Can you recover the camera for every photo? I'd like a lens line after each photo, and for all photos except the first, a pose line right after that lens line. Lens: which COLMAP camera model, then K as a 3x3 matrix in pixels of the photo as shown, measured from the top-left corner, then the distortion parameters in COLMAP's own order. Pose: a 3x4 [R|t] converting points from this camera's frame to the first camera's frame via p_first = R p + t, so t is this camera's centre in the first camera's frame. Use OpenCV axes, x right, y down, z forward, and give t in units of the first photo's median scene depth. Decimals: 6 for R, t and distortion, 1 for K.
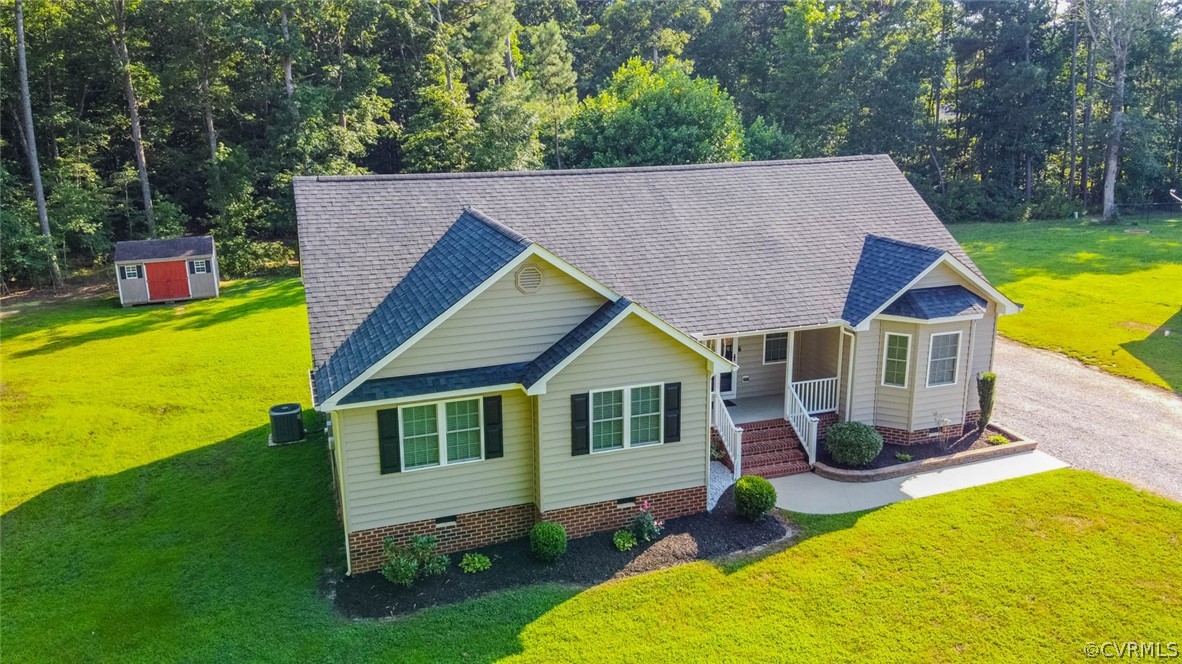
lens RADIAL K [[867.6, 0, 589.5], [0, 867.6, 327.0], [0, 0, 1]] dist [0.195352, -0.385018]
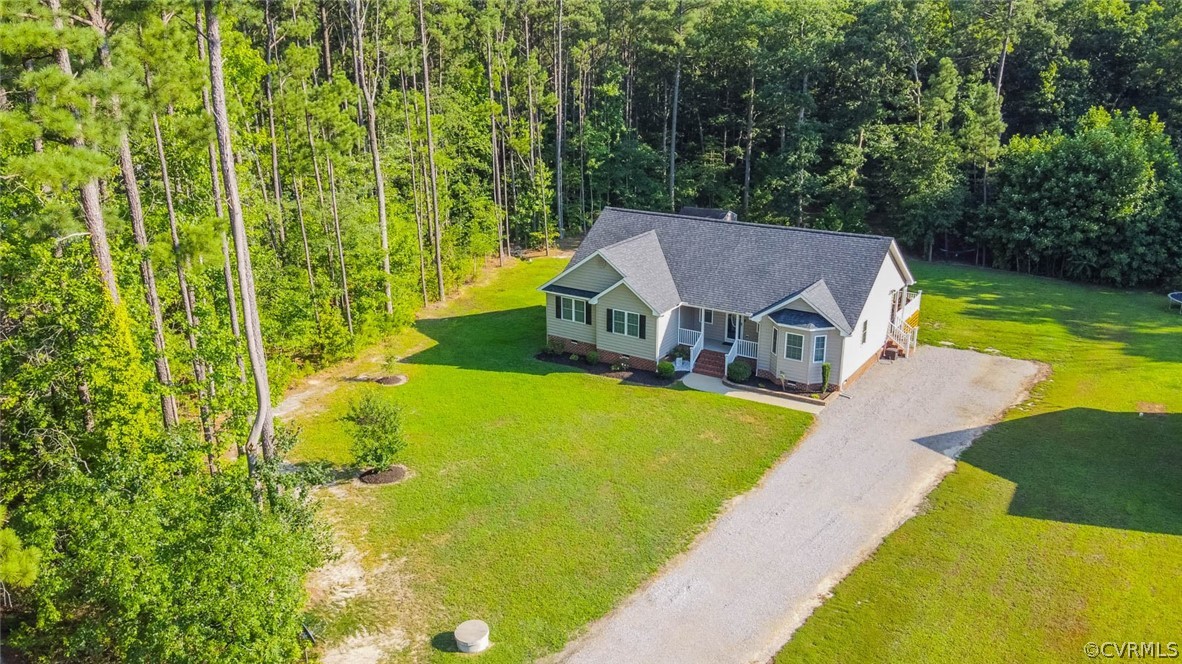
lens RADIAL K [[876.0, 0, 587.7], [0, 876.0, 325.1], [0, 0, 1]] dist [0.139019, -0.254100]
pose [[0.613101, 0.253855, -0.748108, 1.896004], [-0.200407, 0.965967, 0.163541, -0.288905], [0.764163, 0.049659, 0.643109, -0.748692]]
